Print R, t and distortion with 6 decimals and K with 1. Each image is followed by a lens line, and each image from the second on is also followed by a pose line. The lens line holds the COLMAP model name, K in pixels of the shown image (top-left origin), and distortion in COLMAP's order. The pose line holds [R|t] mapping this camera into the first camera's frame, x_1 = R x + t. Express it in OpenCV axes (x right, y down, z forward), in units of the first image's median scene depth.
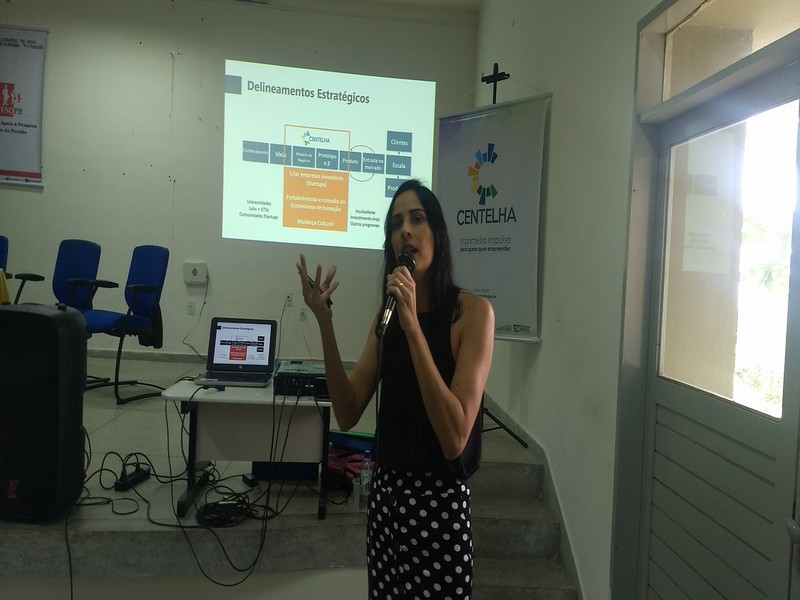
lens RADIAL K [[633.4, 0, 389.3], [0, 633.4, 285.9], [0, 0, 1]] dist [0.248201, -0.449427]
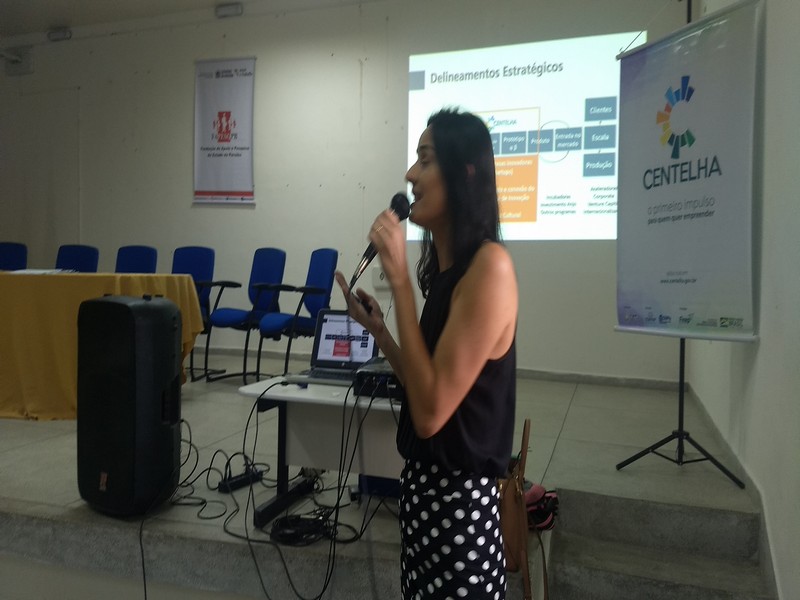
lens RADIAL K [[622.3, 0, 382.9], [0, 622.3, 295.3], [0, 0, 1]] dist [0.251987, -0.372564]
pose [[0.915116, -0.029399, -0.402118, 0.133365], [0.026497, 0.999567, -0.012780, 0.033029], [0.402320, 0.001041, 0.915499, 0.172922]]
